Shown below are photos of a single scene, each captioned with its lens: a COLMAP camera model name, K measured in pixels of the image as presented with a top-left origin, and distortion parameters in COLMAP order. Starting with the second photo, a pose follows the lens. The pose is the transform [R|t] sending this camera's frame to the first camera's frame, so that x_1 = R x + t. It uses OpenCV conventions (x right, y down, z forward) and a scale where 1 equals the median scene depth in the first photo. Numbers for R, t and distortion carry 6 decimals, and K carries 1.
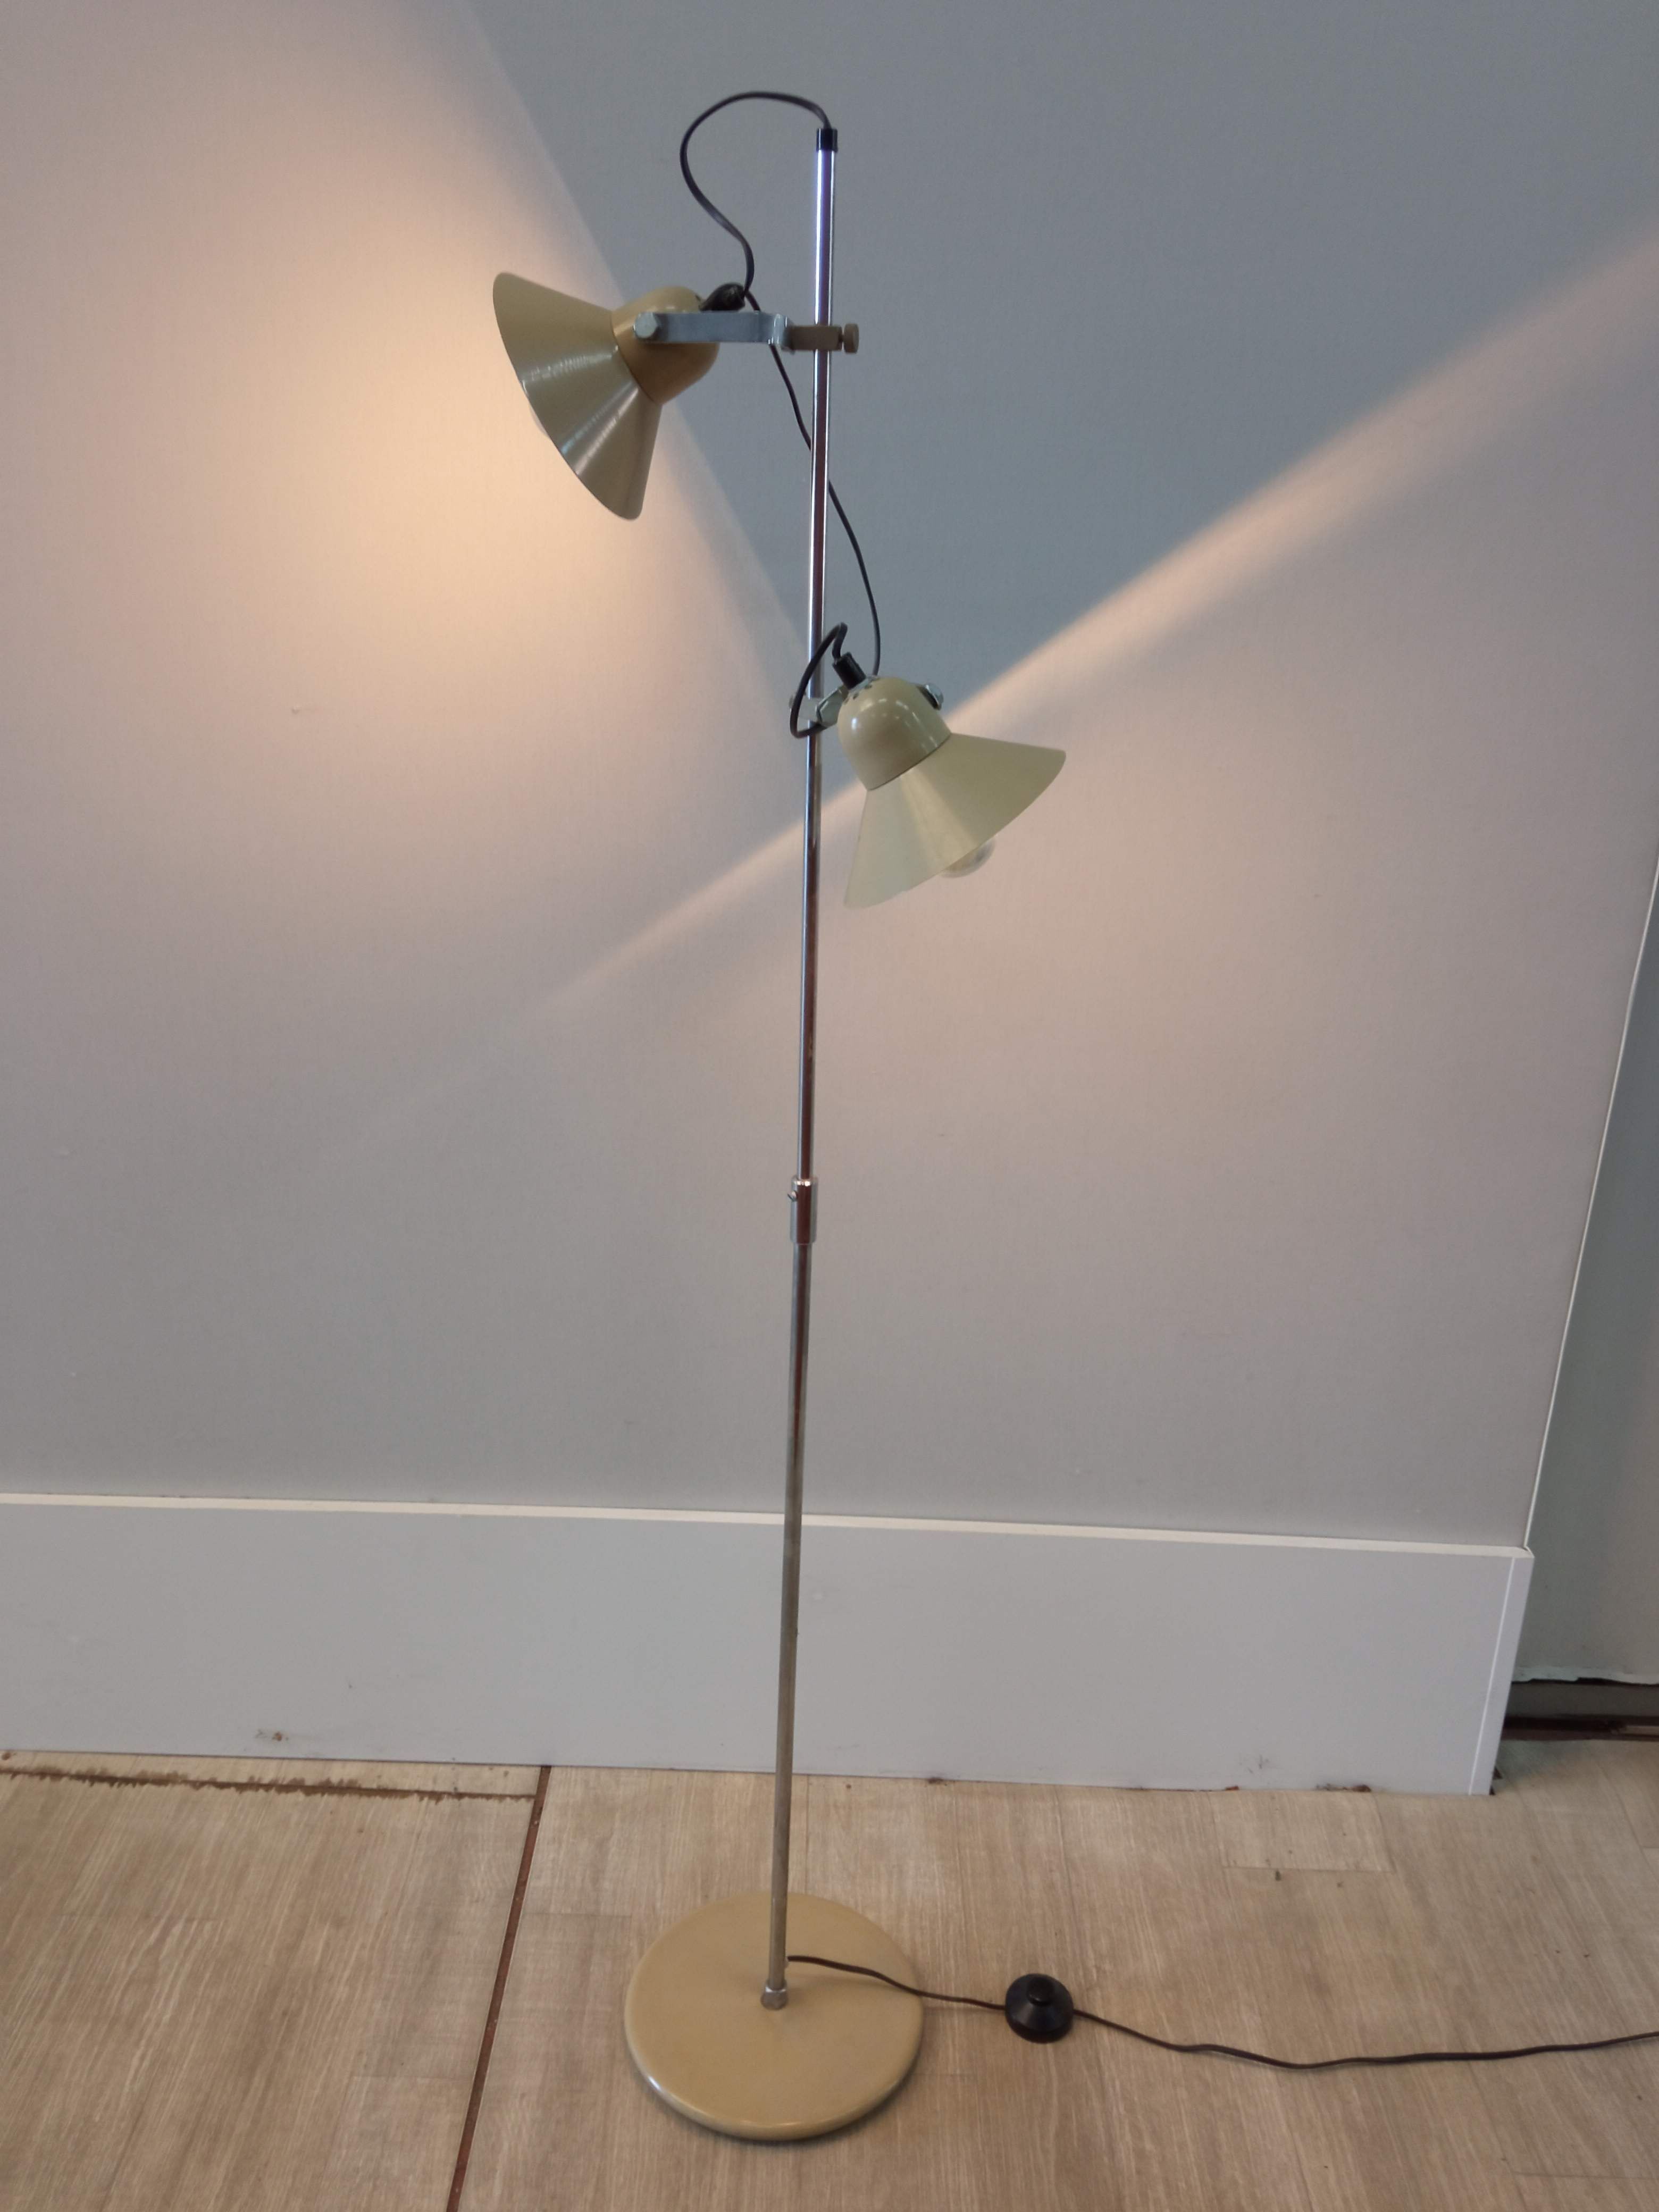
lens RADIAL K [[1858.2, 0, 829.5], [0, 1858.2, 1106.0], [0, 0, 1]] dist [-0.004309, -0.009588]
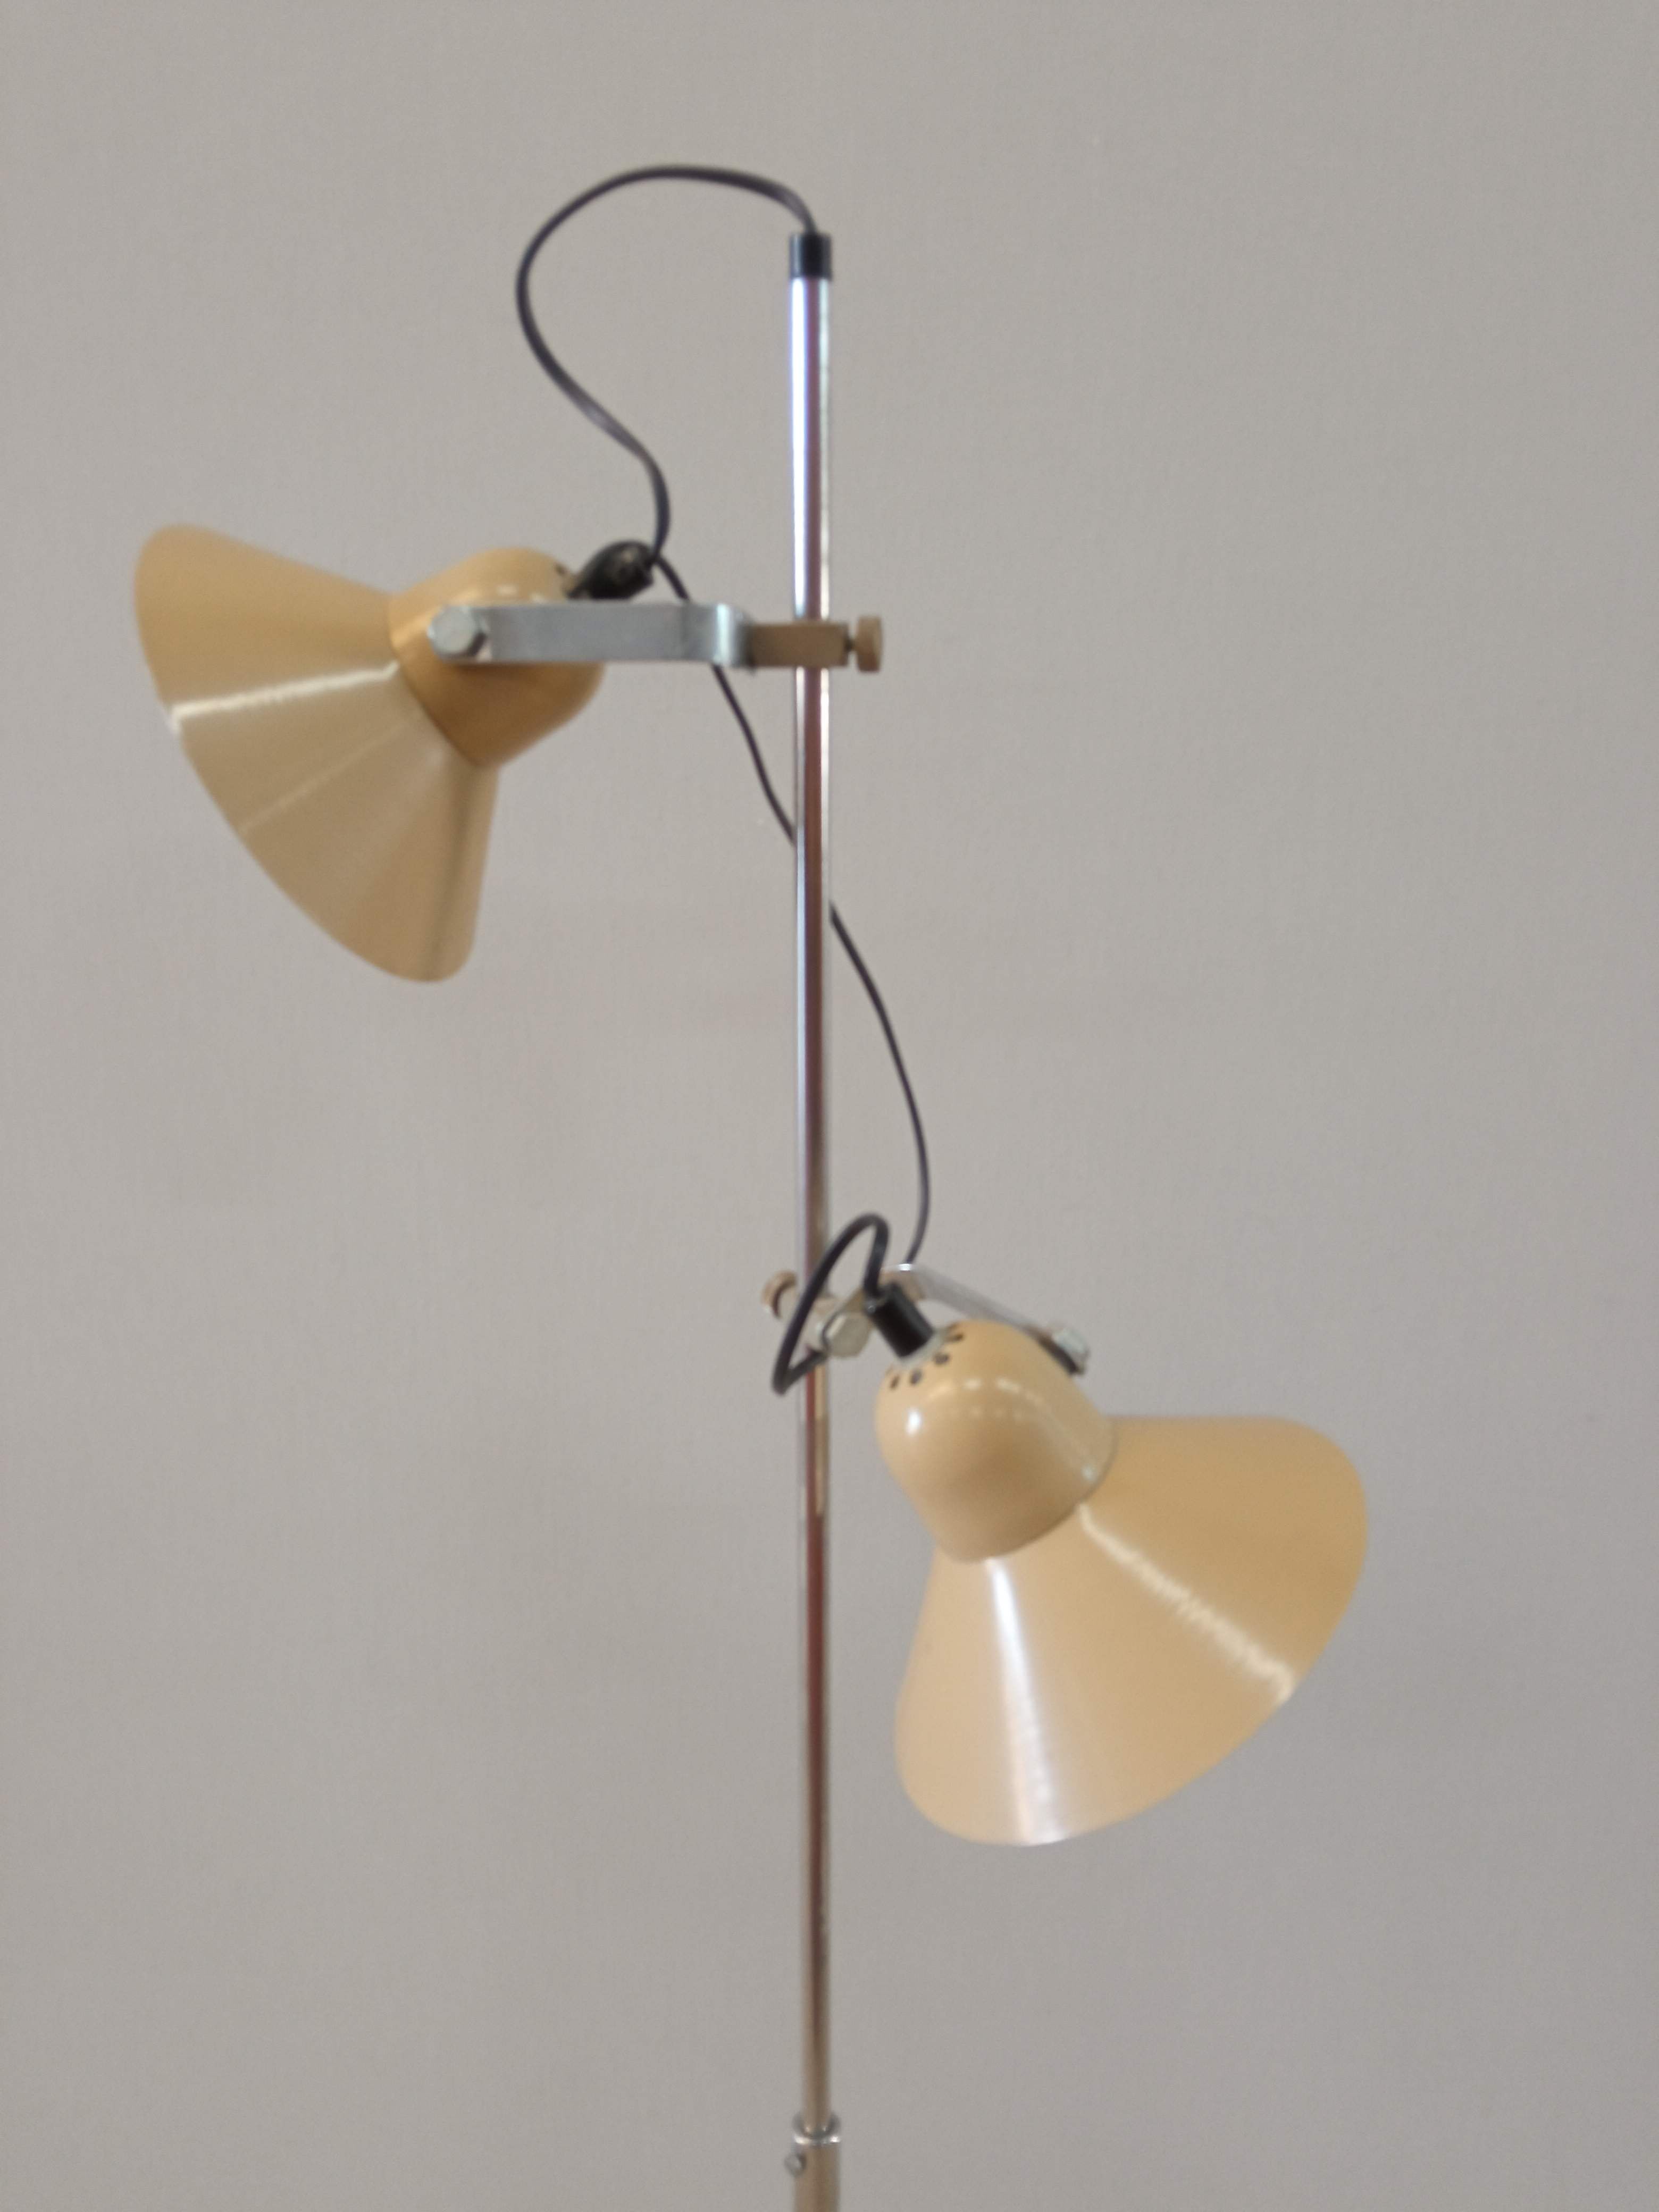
lens RADIAL K [[1753.0, 0, 861.8], [0, 1753.0, 1106.6], [0, 0, 1]] dist [0.011125, 0.001045]
pose [[0.996661, -0.040219, 0.071063, -0.029142], [0.044213, 0.997476, -0.055560, -0.259585], [-0.068649, 0.058517, 0.995923, 0.527090]]
